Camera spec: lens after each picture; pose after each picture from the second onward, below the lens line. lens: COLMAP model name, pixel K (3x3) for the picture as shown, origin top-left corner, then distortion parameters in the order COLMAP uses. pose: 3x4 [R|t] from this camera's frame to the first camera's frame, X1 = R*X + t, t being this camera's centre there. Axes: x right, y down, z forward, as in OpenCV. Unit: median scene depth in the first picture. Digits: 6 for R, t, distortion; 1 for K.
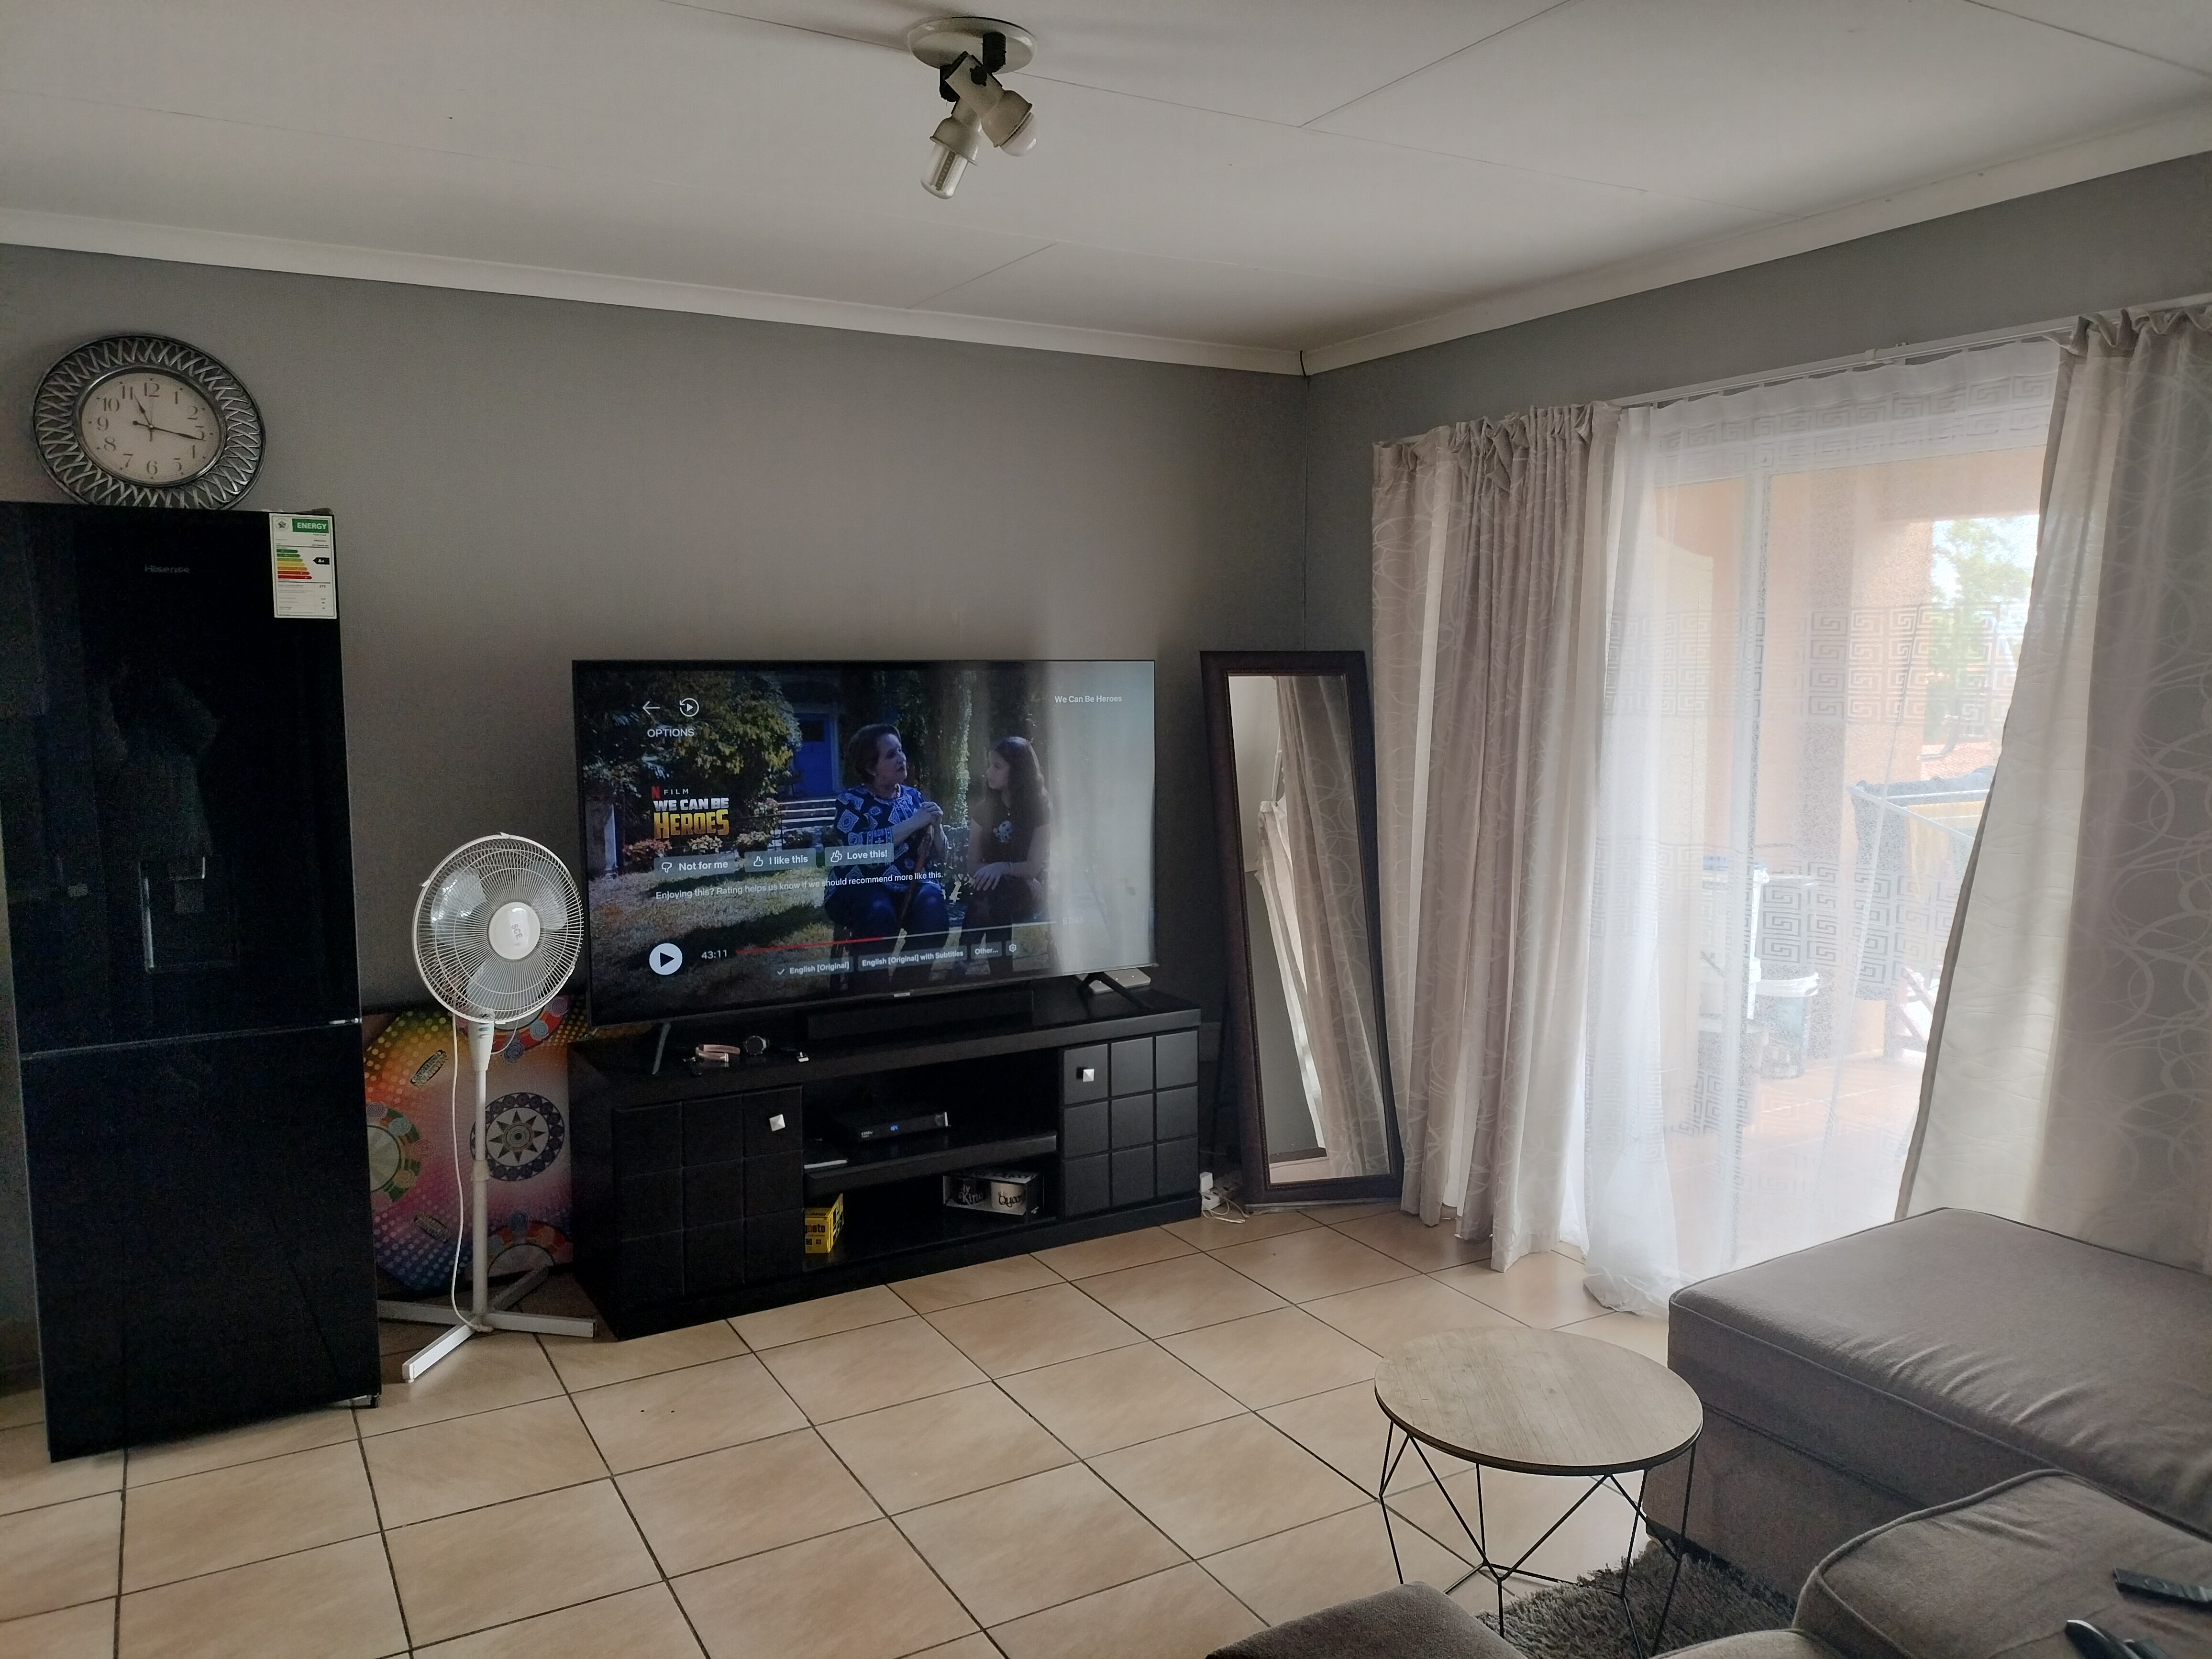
lens RADIAL K [[1637.6, 0, 1100.6], [0, 1637.6, 840.7], [0, 0, 1]] dist [0.015143, -0.000146]
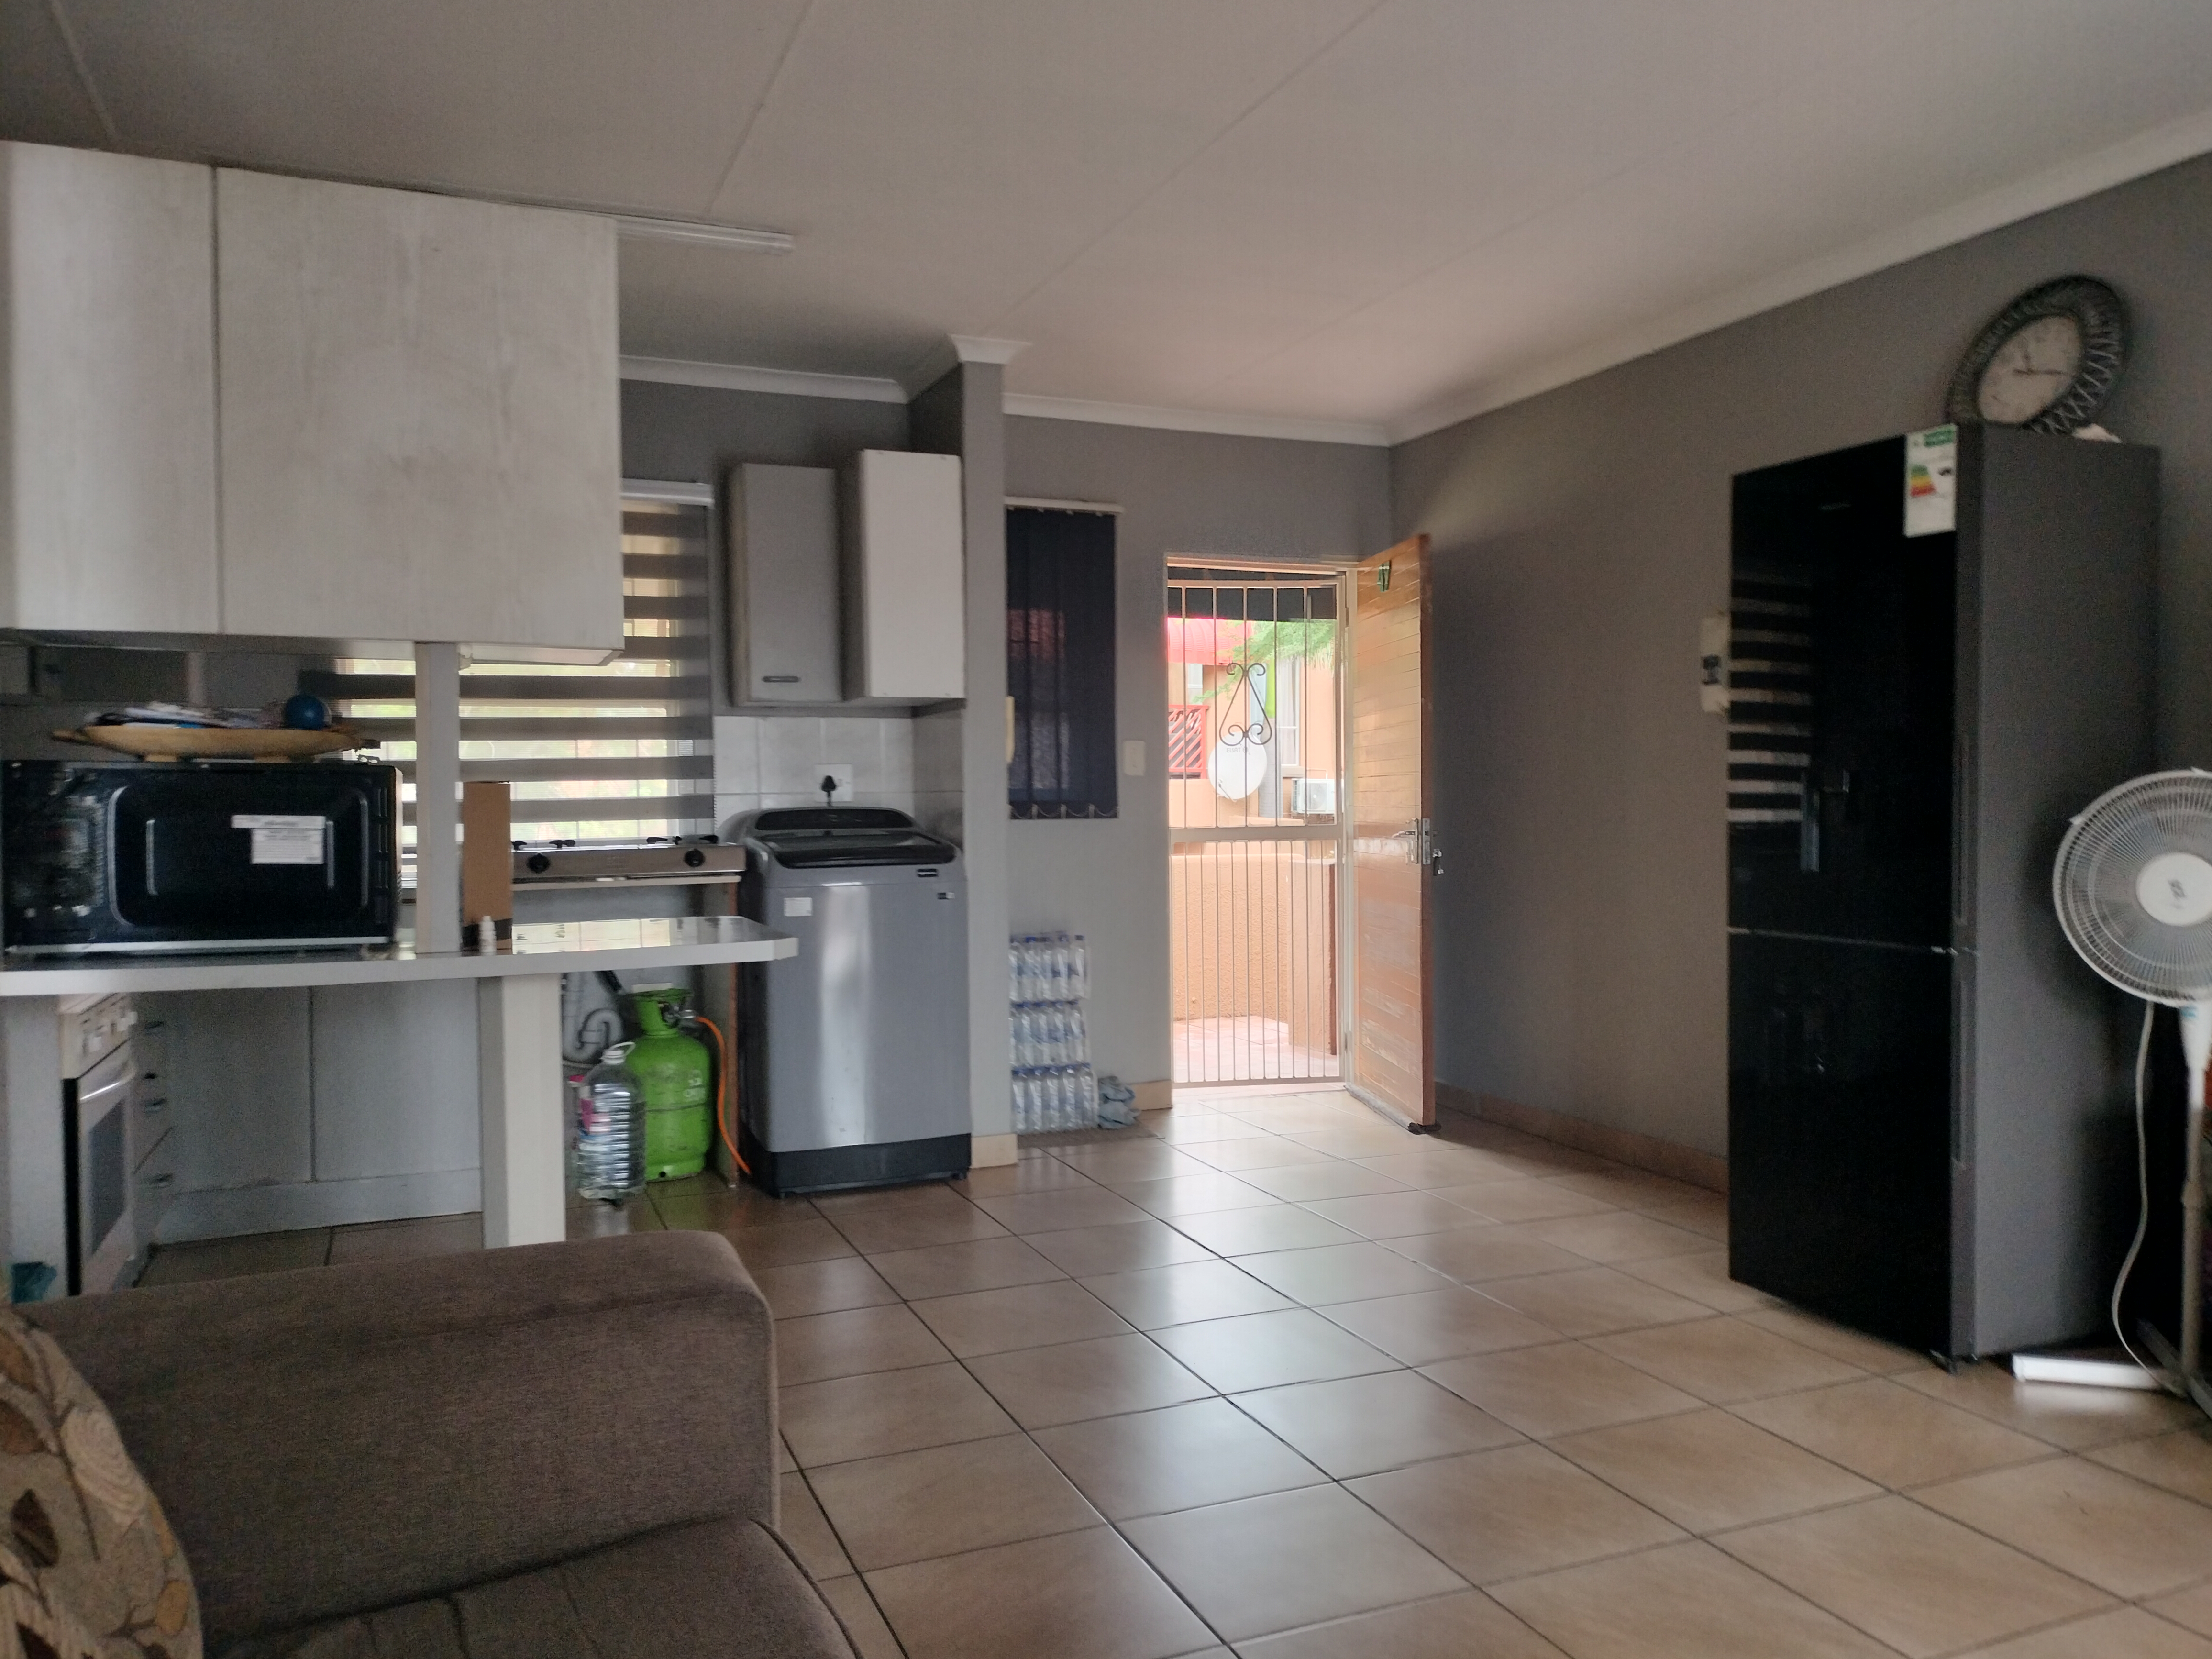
lens RADIAL K [[1637.6, 0, 1100.6], [0, 1637.6, 840.7], [0, 0, 1]] dist [0.015143, -0.000146]
pose [[-0.121526, 0.034918, -0.991974, 0.571584], [-0.105813, 0.993230, 0.047925, 0.054731], [0.986932, 0.110788, -0.117009, 0.645938]]
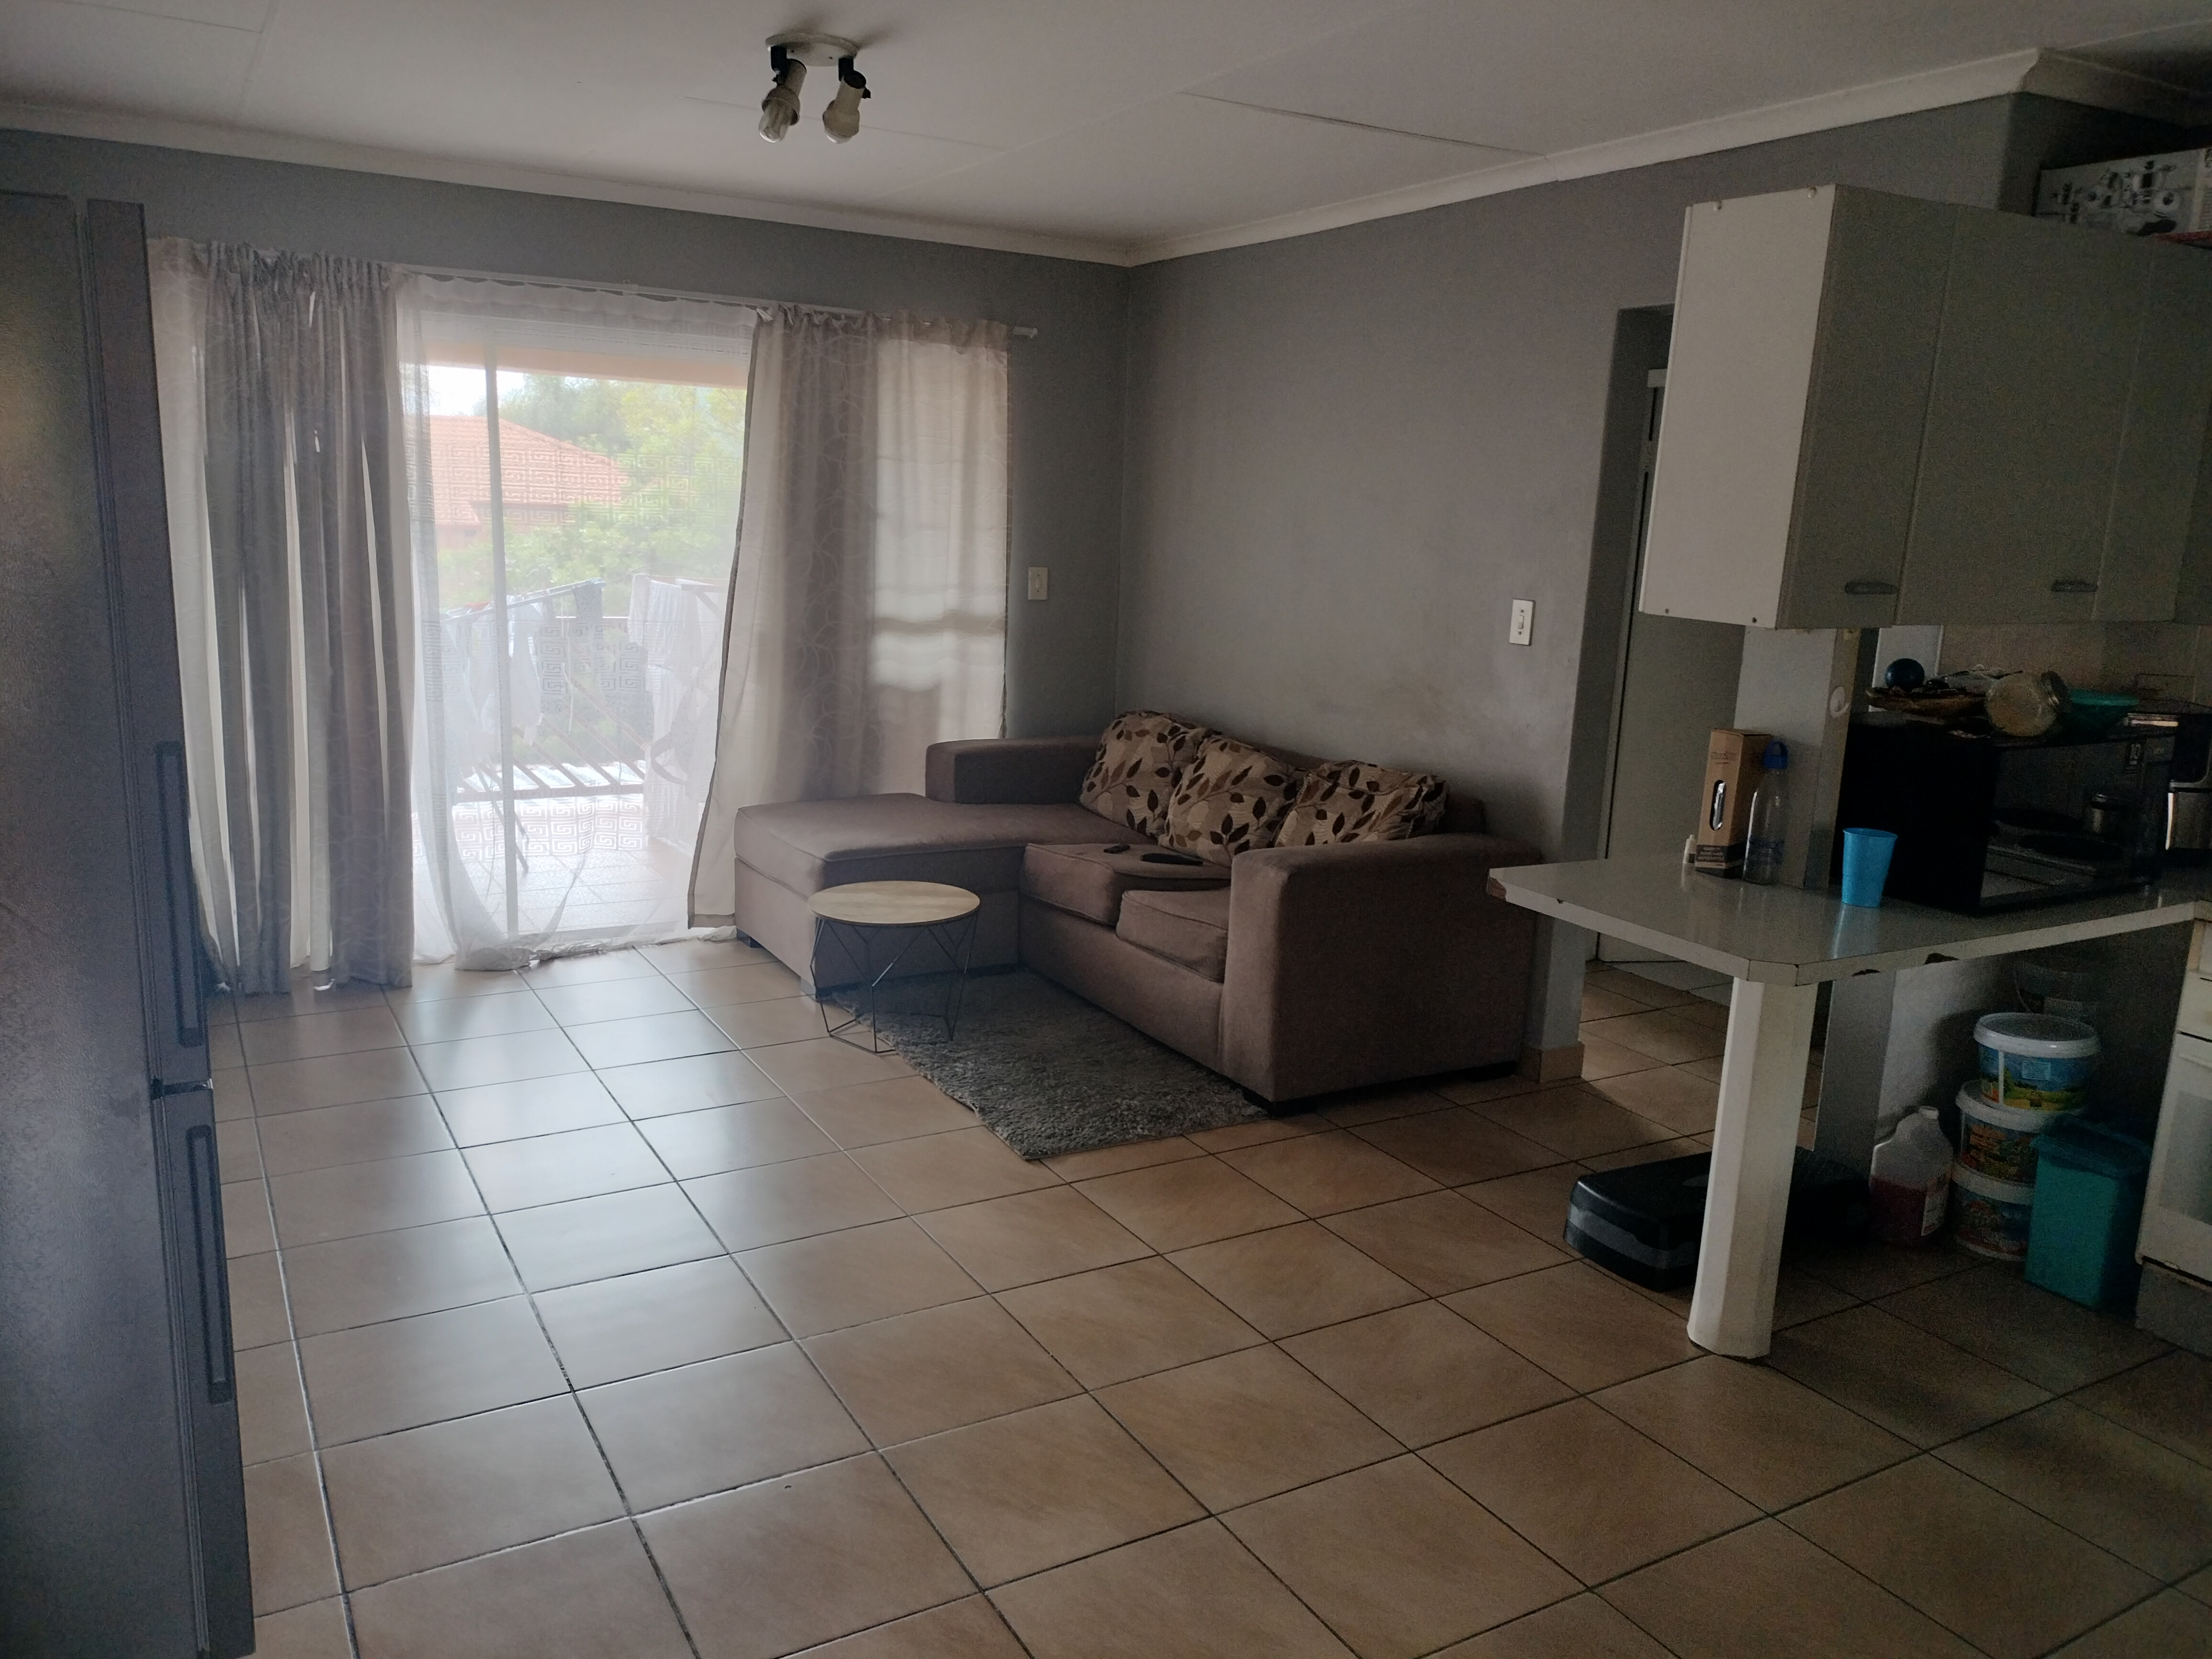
lens RADIAL K [[1630.9, 0, 1097.6], [0, 1630.9, 821.5], [0, 0, 1]] dist [0.063901, -0.070399]
pose [[-0.005922, -0.187826, 0.982184, -1.180689], [0.075583, 0.979308, 0.187731, -0.060060], [-0.997122, 0.075348, 0.008397, 0.592994]]
